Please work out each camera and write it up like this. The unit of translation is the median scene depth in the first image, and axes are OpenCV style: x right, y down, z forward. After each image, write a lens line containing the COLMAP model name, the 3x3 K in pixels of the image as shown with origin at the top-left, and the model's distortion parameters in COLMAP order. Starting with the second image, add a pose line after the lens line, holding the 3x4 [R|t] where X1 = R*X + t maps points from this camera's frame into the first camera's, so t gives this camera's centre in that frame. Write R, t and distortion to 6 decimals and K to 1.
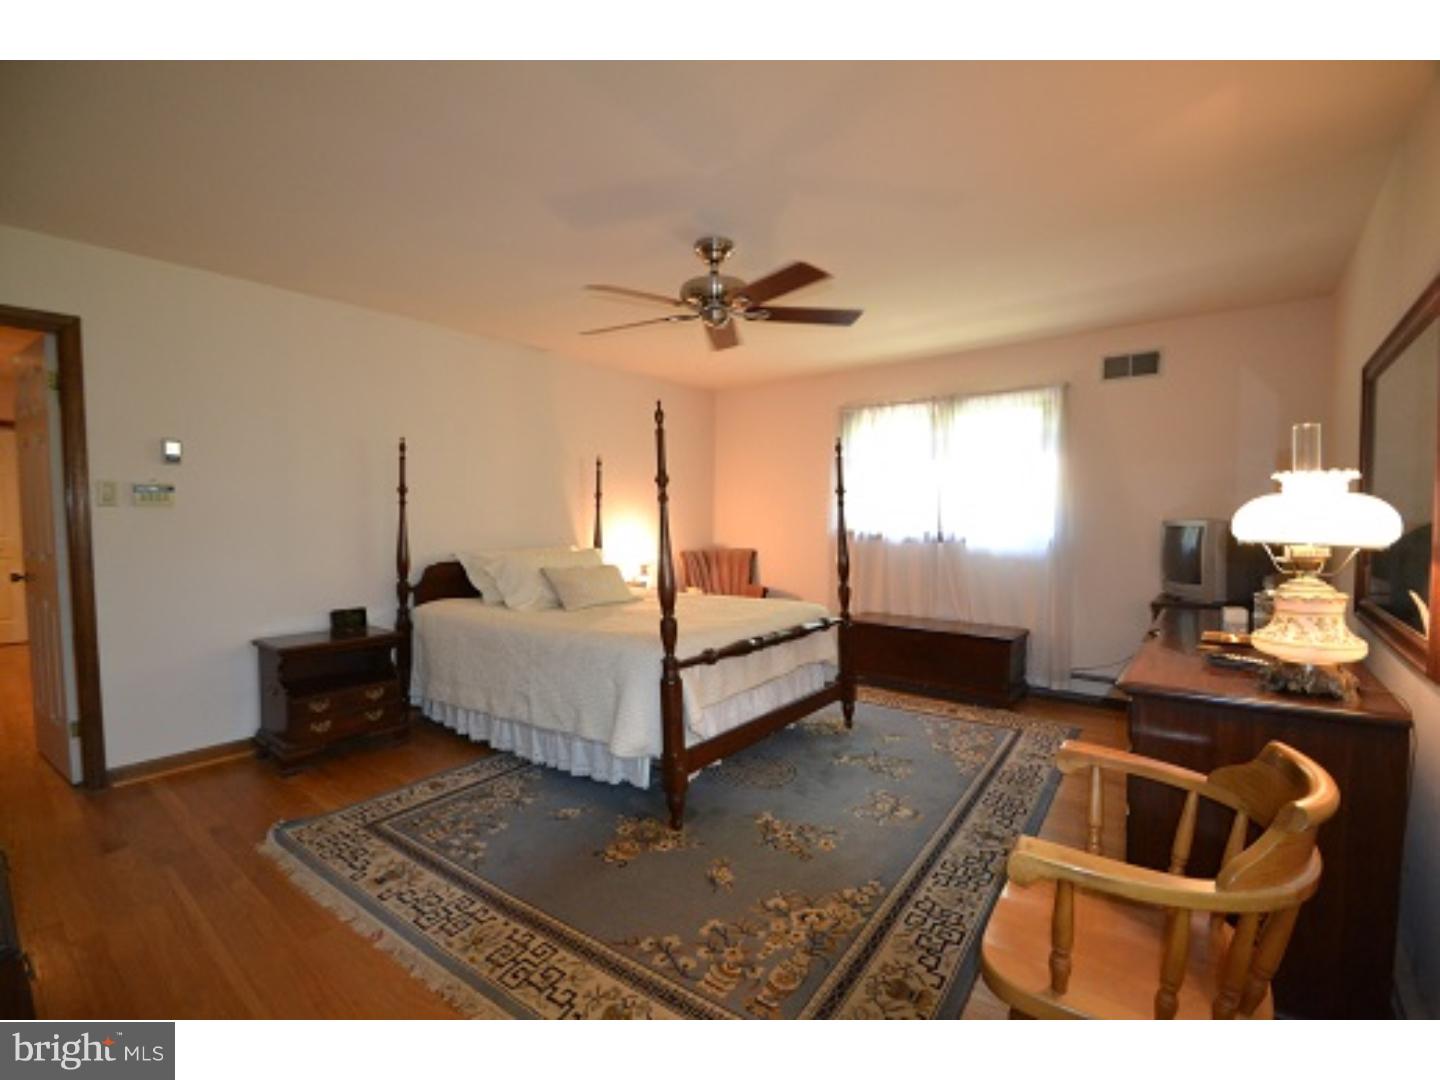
lens RADIAL K [[680.0, 0, 720.0], [0, 680.0, 540.0], [0, 0, 1]] dist [-0.000363, -0.000069]
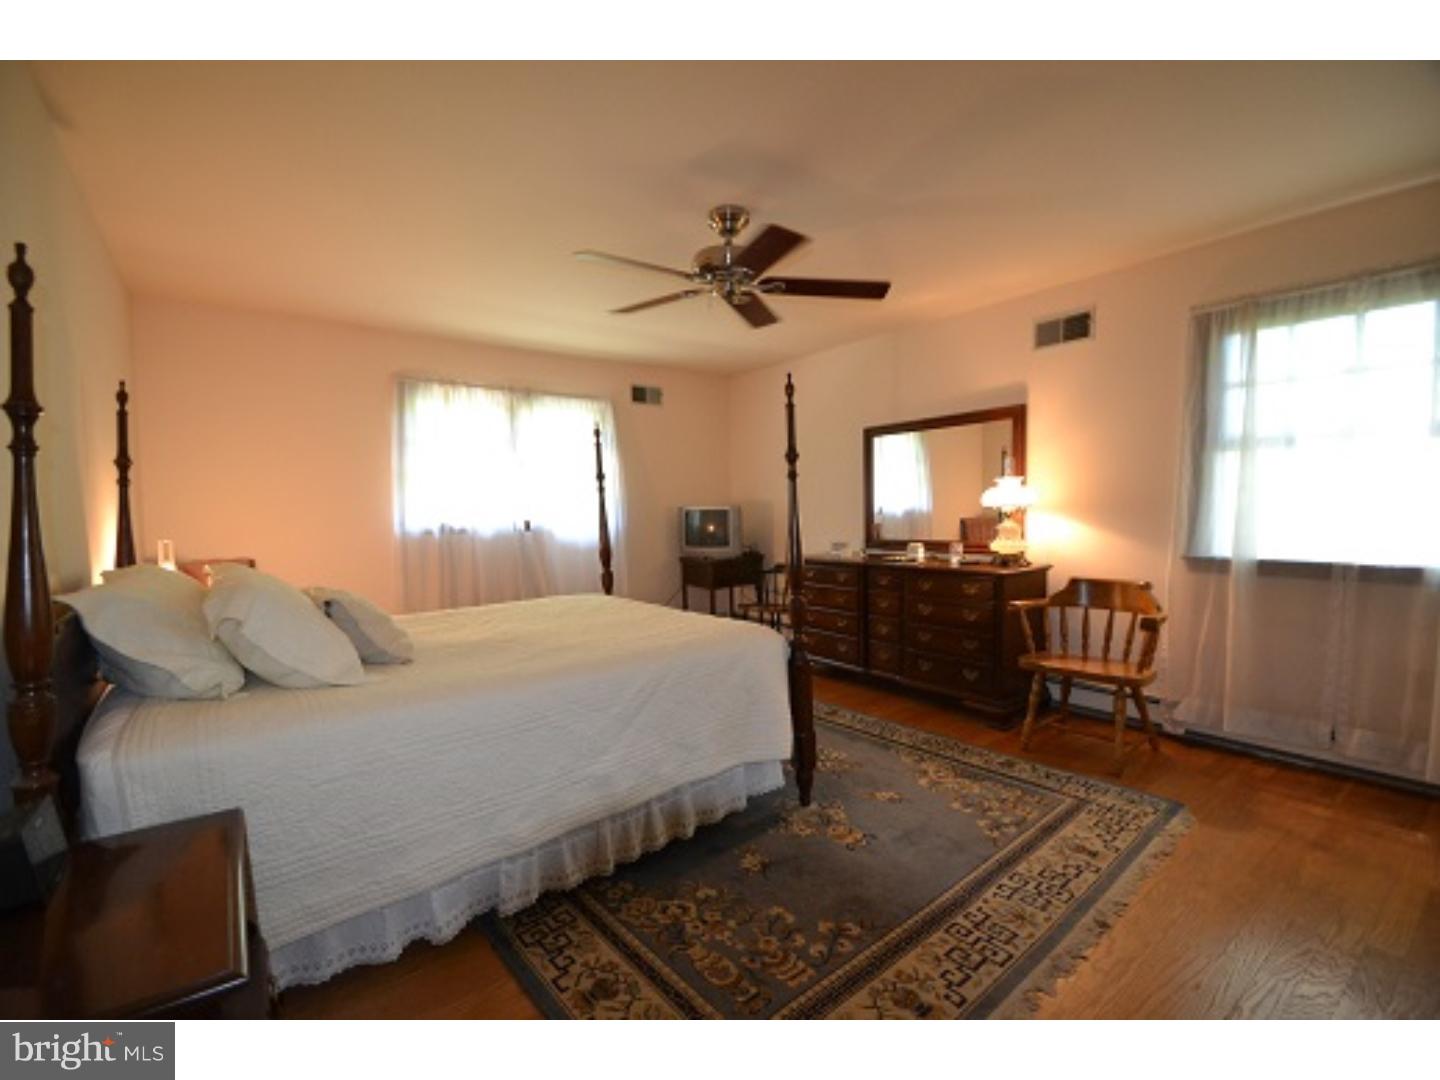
lens RADIAL K [[648.9, 0, 720.0], [0, 648.9, 540.0], [0, 0, 1]] dist [0.000636, 0.000014]
pose [[0.217198, -0.047647, 0.974964, -1.022286], [0.052556, 0.997930, 0.037061, -0.008236], [-0.974712, 0.043190, 0.219253, 0.910735]]
